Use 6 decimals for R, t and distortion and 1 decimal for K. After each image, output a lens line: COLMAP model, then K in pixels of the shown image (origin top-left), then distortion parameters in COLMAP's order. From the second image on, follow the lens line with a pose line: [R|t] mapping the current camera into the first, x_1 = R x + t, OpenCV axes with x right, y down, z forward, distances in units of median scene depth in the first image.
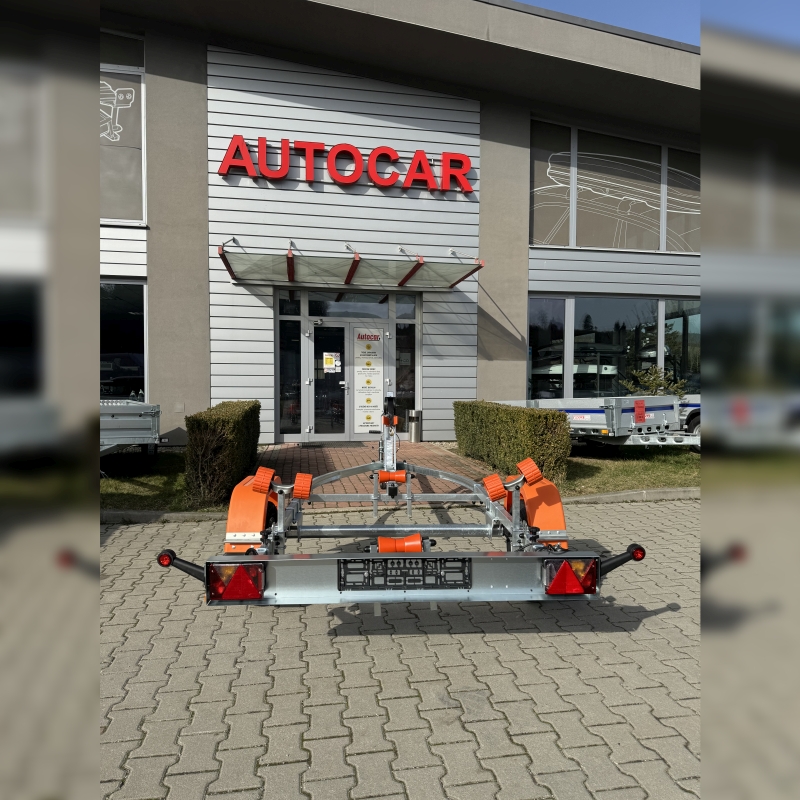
lens RADIAL K [[564.6, 0, 399.7], [0, 564.6, 411.7], [0, 0, 1]] dist [0.056345, -0.074534]
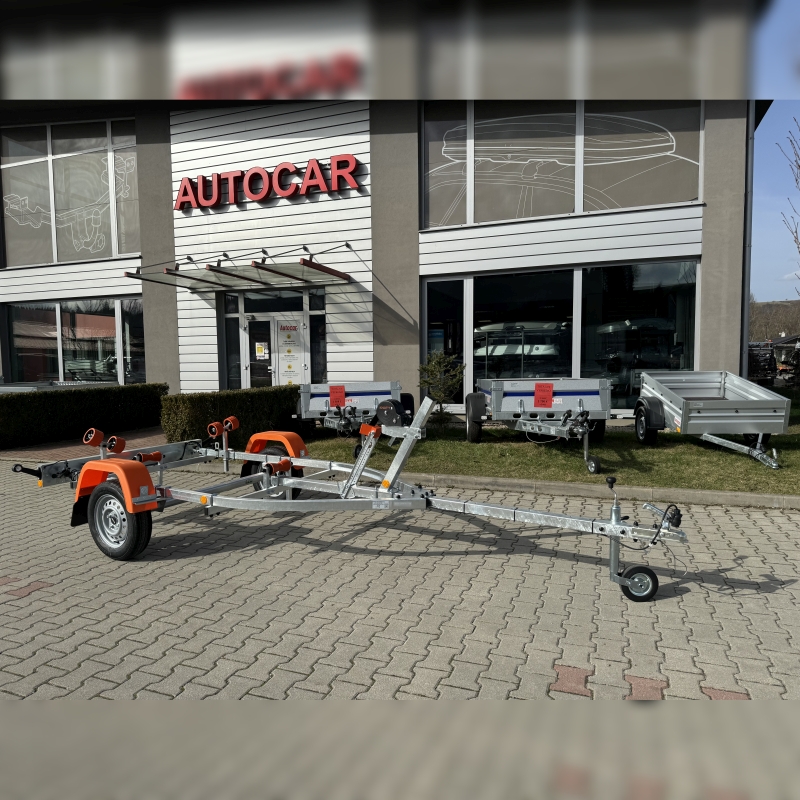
lens RADIAL K [[564.6, 0, 404.8], [0, 564.6, 409.9], [0, 0, 1]] dist [0.056345, -0.074534]
pose [[0.861123, 0.028815, -0.507579, 0.763298], [-0.009956, 0.999157, 0.039830, -0.012471], [0.508299, -0.029245, 0.860684, 0.113692]]
